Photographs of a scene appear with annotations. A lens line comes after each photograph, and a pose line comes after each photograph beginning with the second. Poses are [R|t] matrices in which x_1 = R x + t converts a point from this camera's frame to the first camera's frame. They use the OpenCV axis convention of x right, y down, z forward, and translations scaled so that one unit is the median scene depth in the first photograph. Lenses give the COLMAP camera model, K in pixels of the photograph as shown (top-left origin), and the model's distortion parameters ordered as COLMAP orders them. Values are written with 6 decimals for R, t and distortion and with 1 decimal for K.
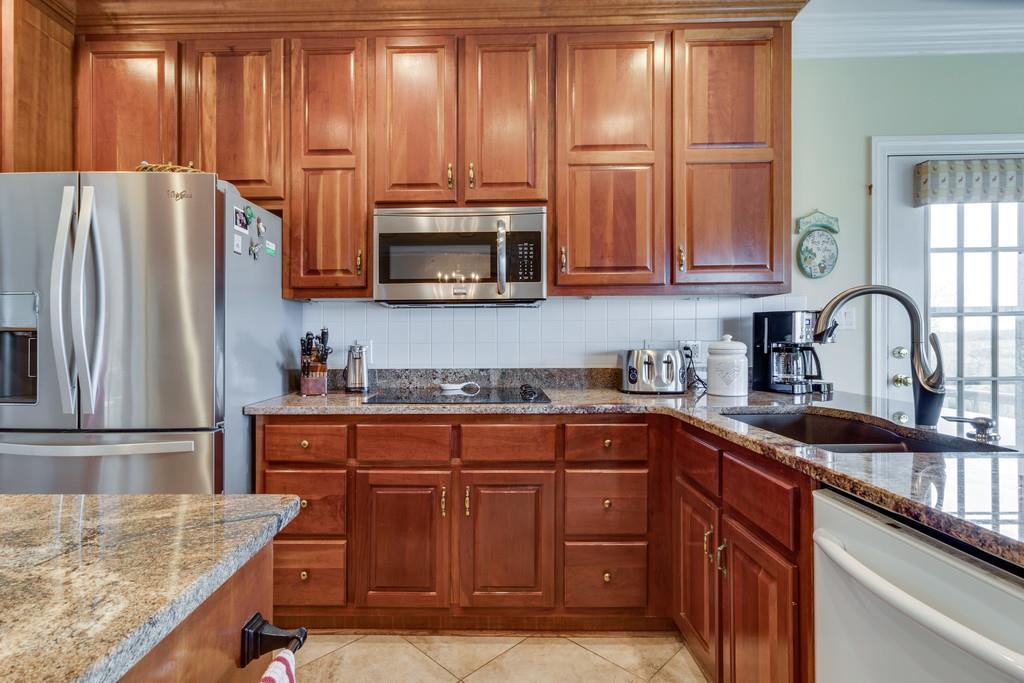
lens RADIAL K [[521.6, 0, 496.5], [0, 521.6, 324.7], [0, 0, 1]] dist [0.003691, 0.000763]
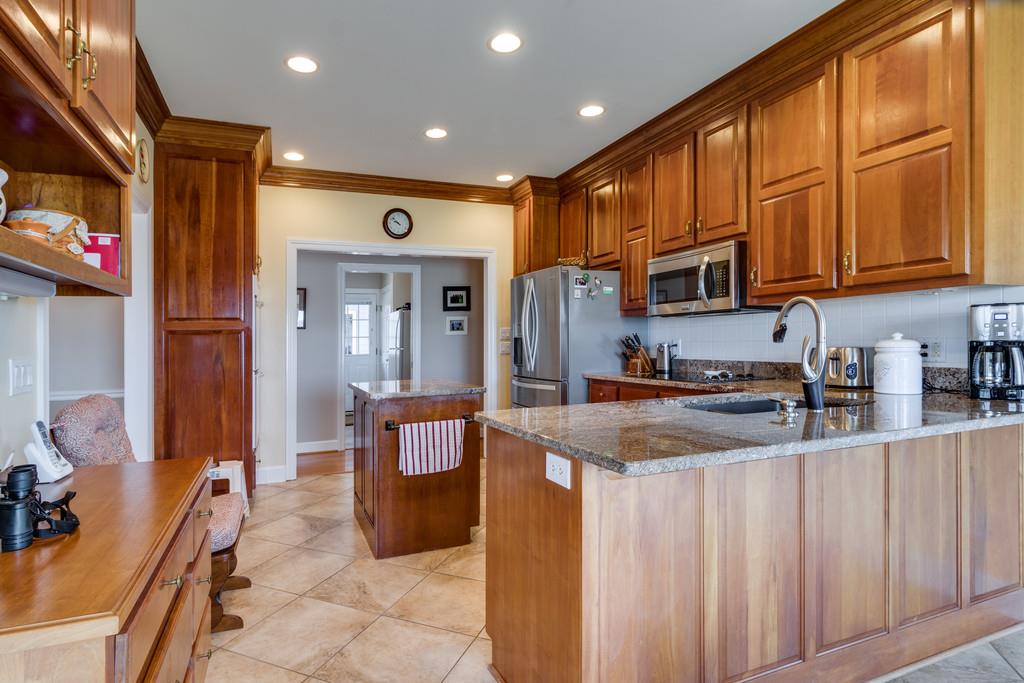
lens RADIAL K [[545.4, 0, 514.6], [0, 545.4, 337.3], [0, 0, 1]] dist [-0.049387, -0.000815]
pose [[0.412485, -0.010647, -0.910902, 1.067225], [0.029767, 0.999555, 0.001796, 0.005123], [0.910478, -0.027855, 0.412618, -0.091695]]
